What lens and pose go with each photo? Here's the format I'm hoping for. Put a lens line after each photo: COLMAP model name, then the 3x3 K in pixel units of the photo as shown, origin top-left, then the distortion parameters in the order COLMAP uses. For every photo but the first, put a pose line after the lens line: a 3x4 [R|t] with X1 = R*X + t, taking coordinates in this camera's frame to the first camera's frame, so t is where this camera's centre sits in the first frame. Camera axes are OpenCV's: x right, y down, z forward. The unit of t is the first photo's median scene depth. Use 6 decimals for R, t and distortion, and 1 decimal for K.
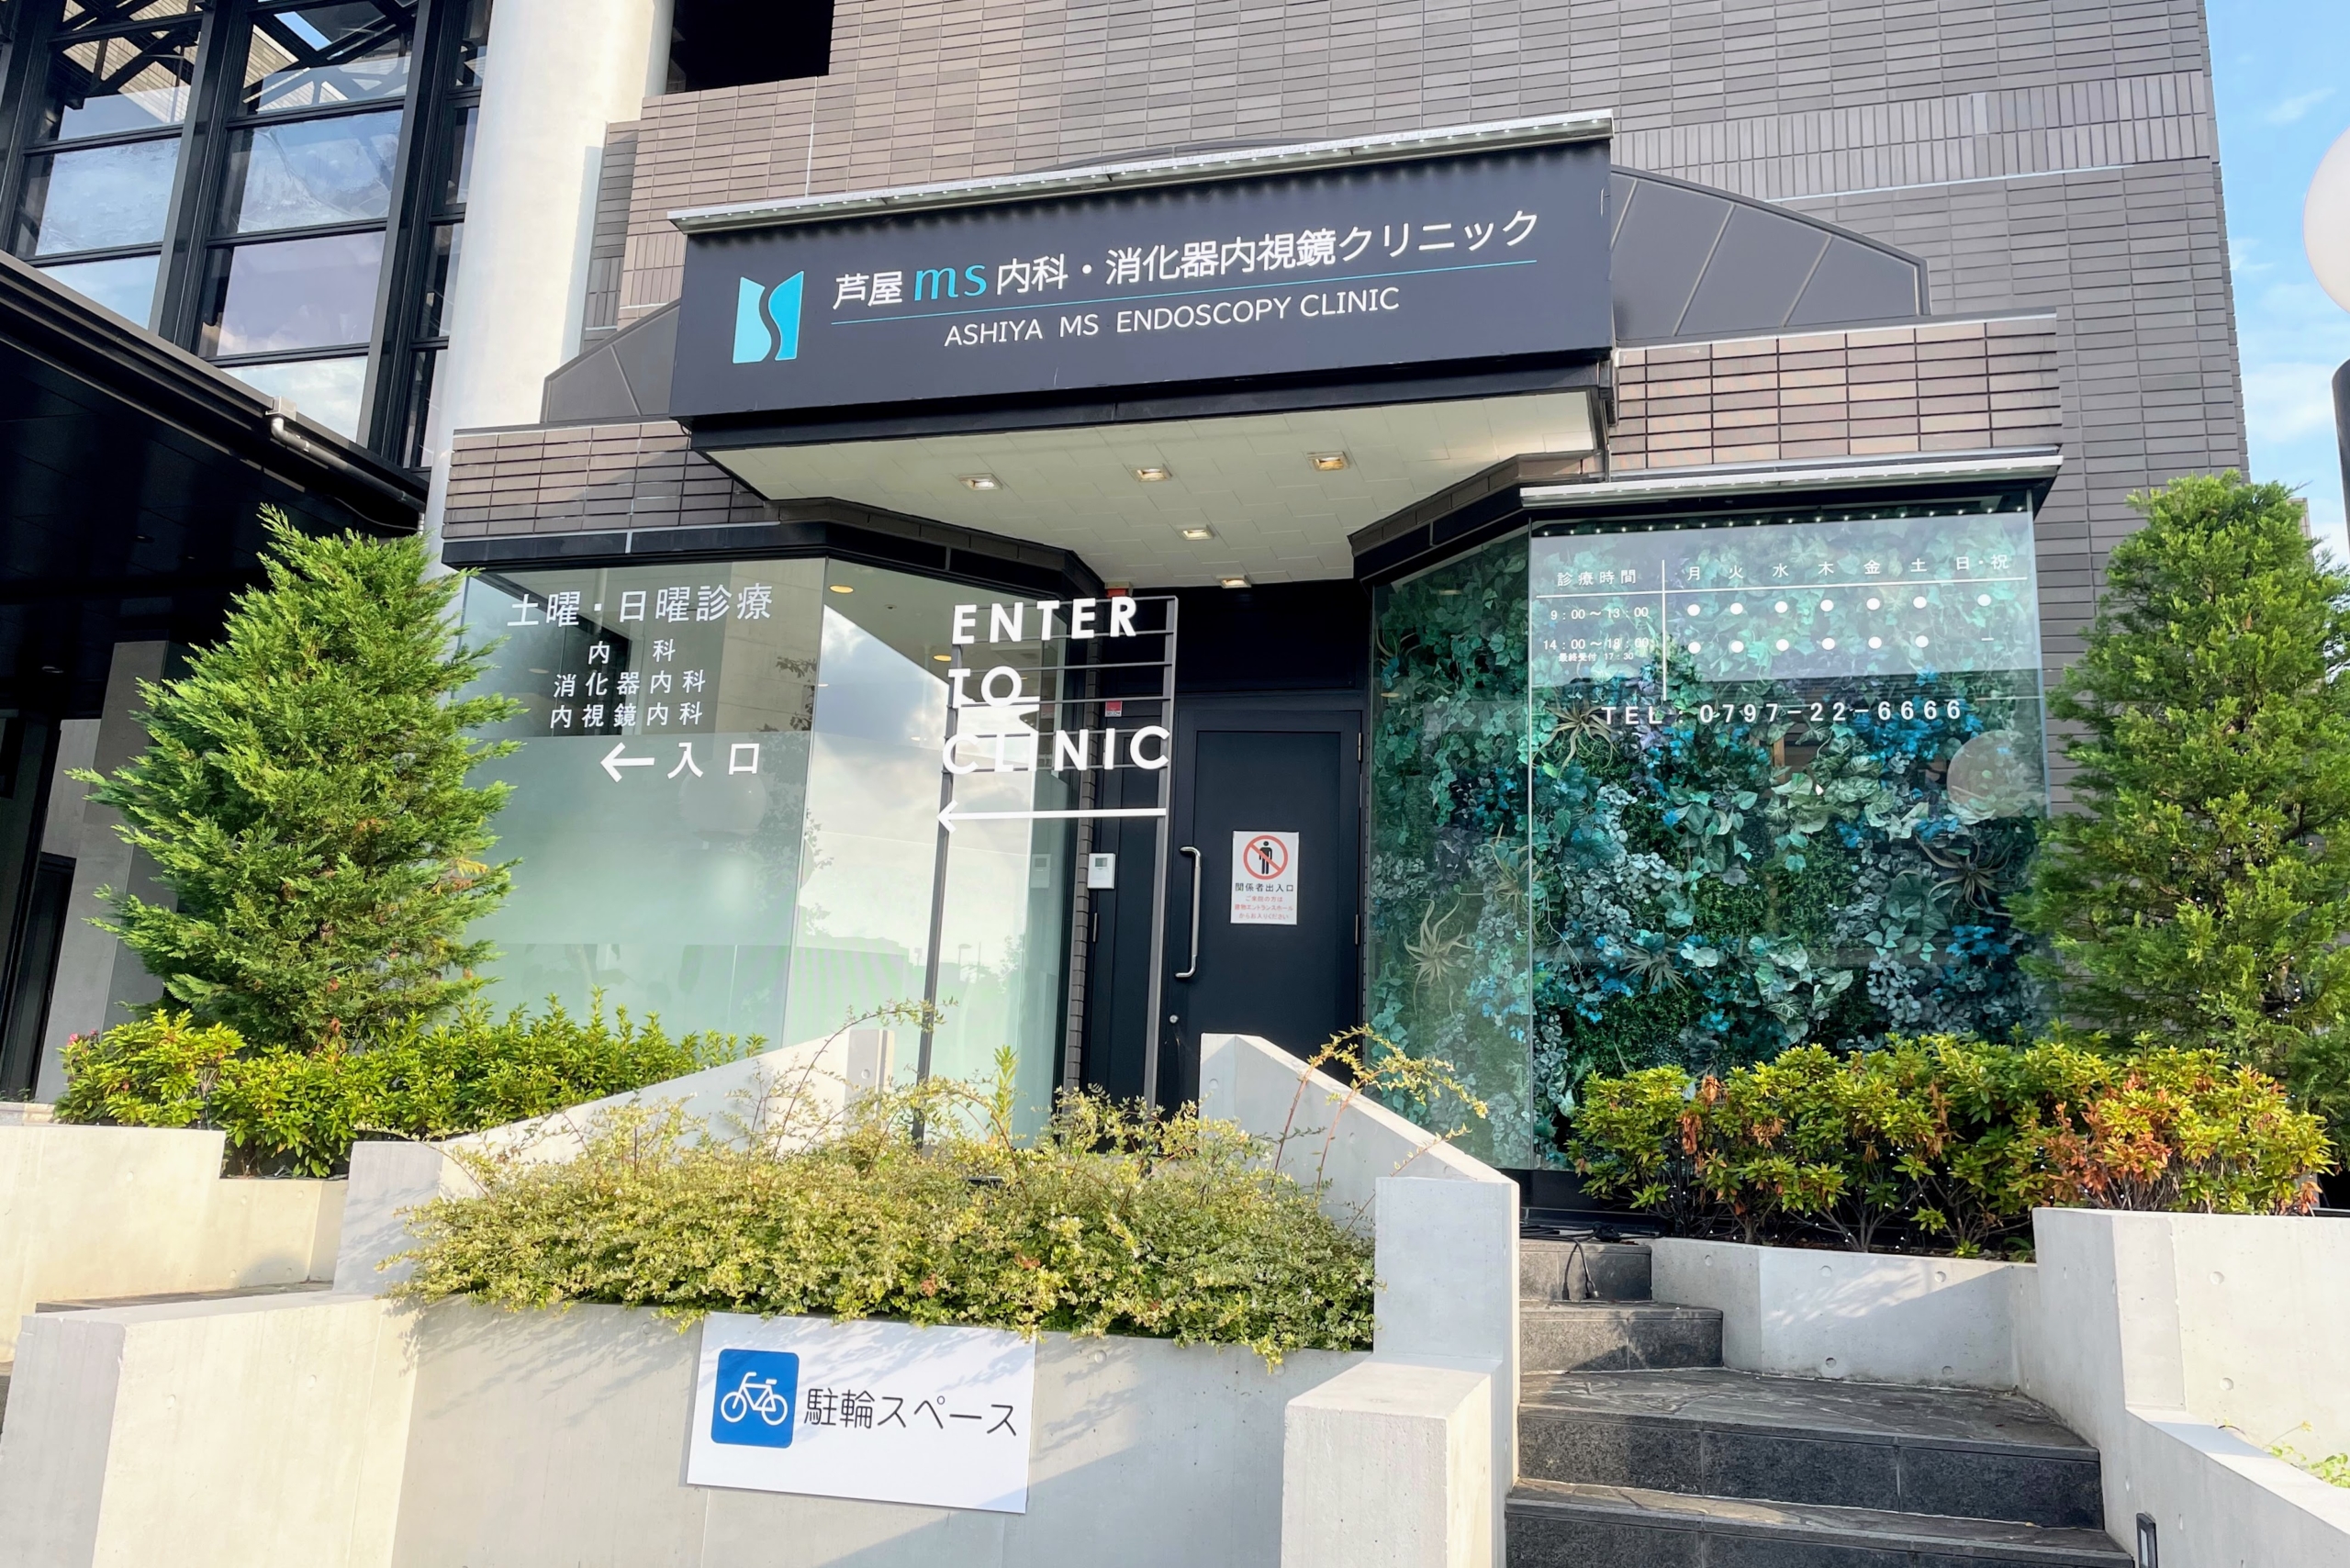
lens RADIAL K [[1814.1, 0, 1196.6], [0, 1814.1, 767.0], [0, 0, 1]] dist [0.064226, -0.008364]
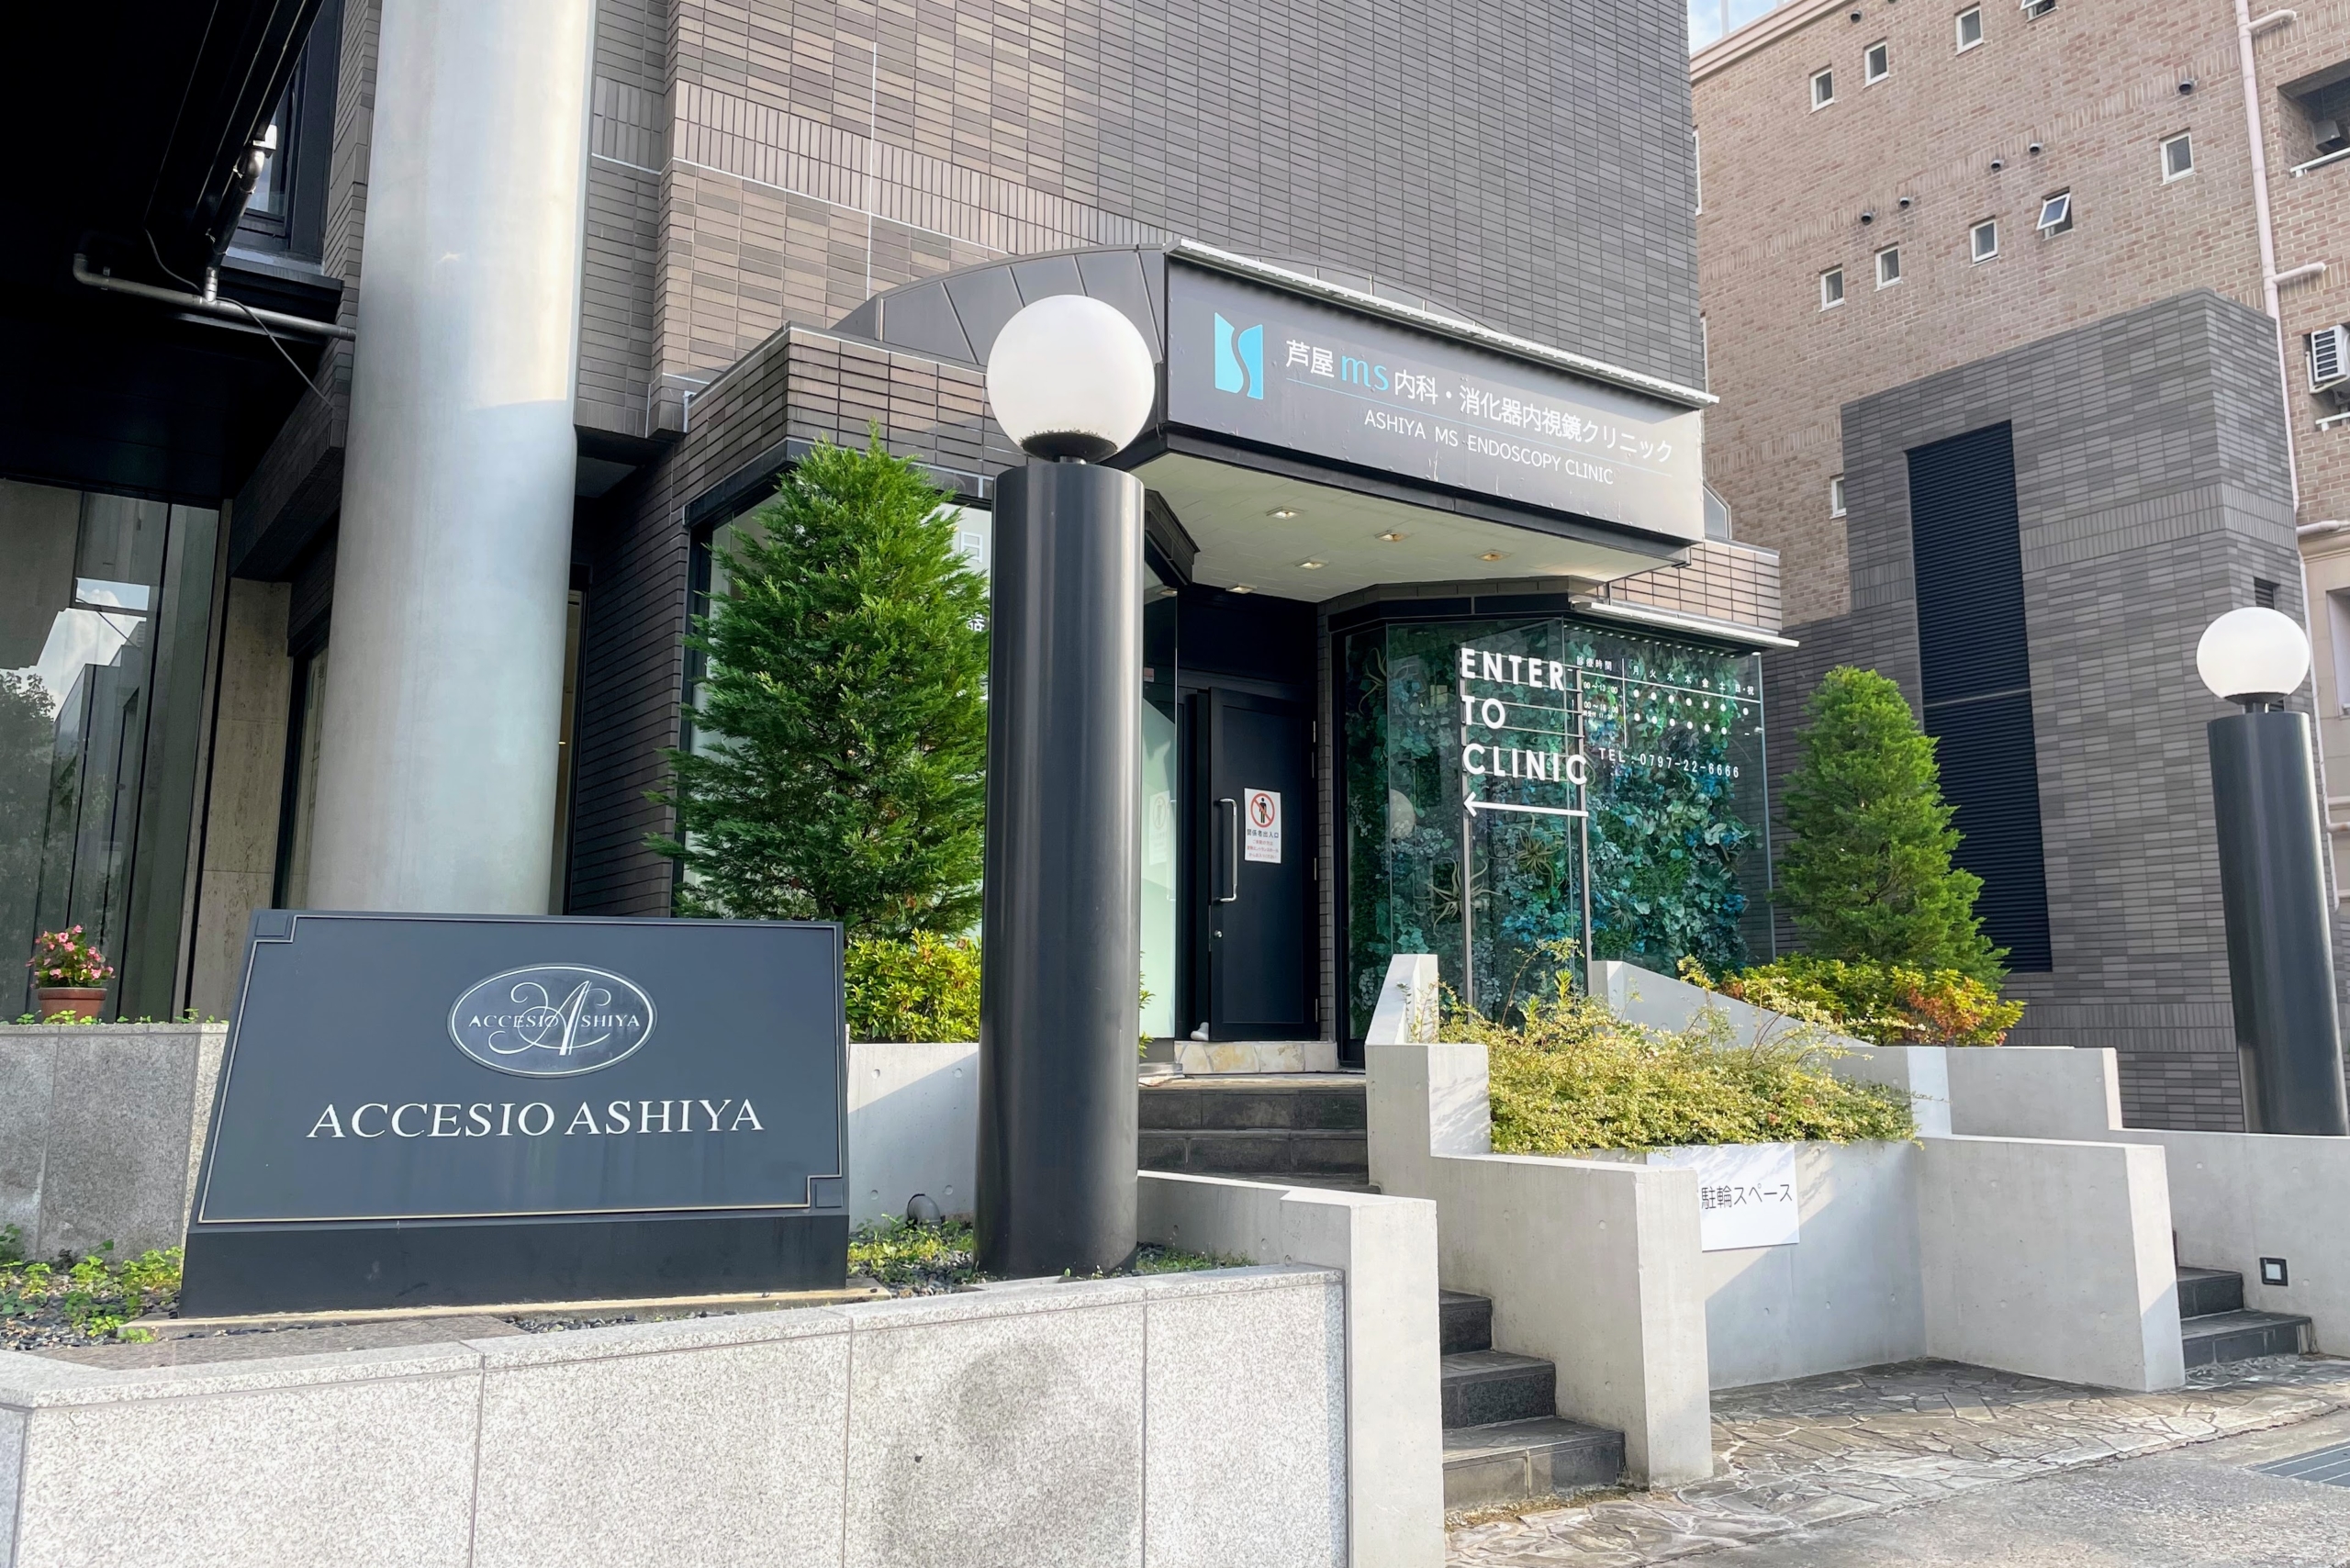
lens RADIAL K [[1814.1, 0, 1233.6], [0, 1814.1, 772.7], [0, 0, 1]] dist [0.064226, -0.008364]
pose [[0.645447, 0.074217, 0.760191, -1.204252], [-0.135866, 0.990552, 0.018651, 0.002127], [-0.751624, -0.115323, 0.649432, 0.213912]]
